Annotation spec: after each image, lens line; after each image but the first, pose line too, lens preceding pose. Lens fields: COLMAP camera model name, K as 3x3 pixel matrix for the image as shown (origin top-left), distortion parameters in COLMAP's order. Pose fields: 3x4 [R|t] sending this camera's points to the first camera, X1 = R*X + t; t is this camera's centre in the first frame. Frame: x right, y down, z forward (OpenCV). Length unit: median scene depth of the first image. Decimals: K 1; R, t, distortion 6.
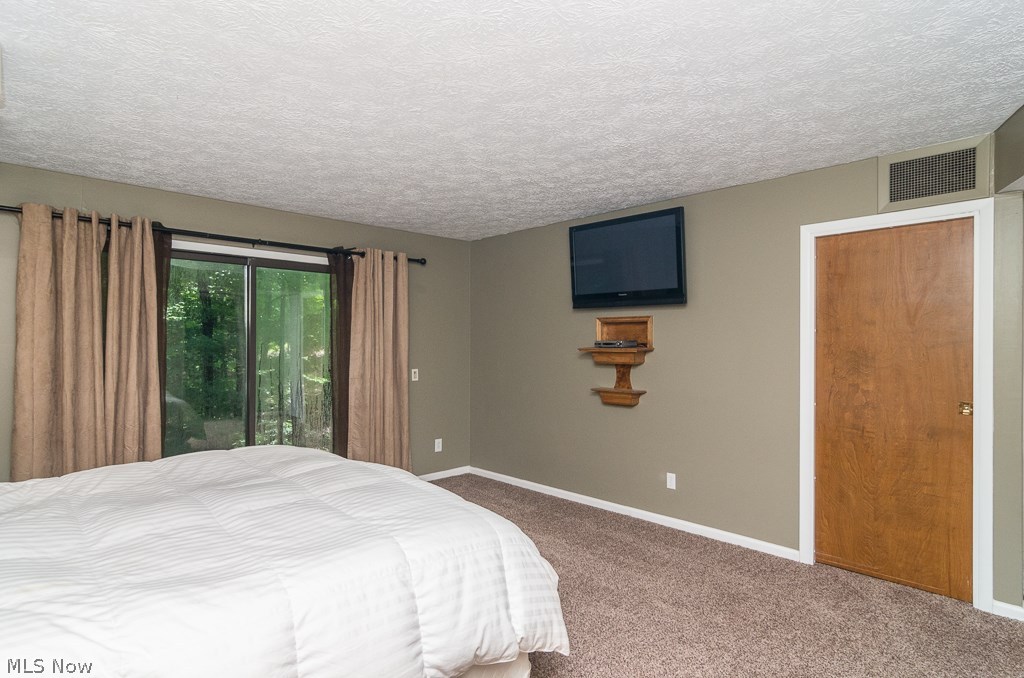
lens RADIAL K [[565.0, 0, 513.3], [0, 565.0, 325.5], [0, 0, 1]] dist [0.027333, -0.000617]
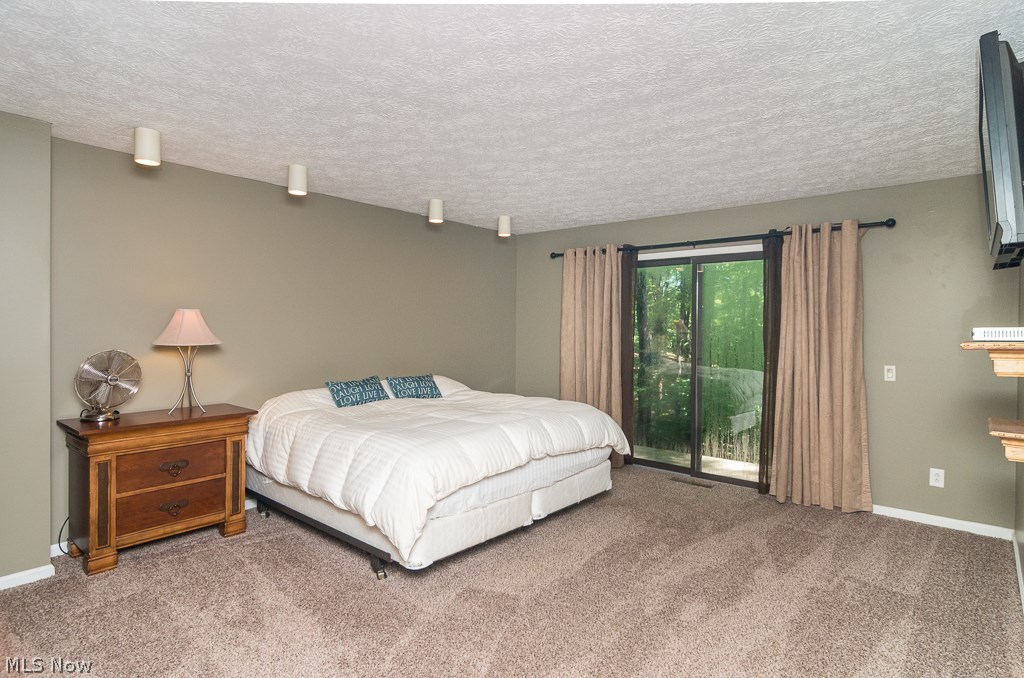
lens RADIAL K [[565.0, 0, 513.3], [0, 565.0, 325.5], [0, 0, 1]] dist [0.027333, -0.000617]
pose [[0.047241, -0.011025, -0.998823, 0.642907], [0.007388, 0.999916, -0.010687, 0.031253], [0.998856, -0.006874, 0.047319, 0.515278]]
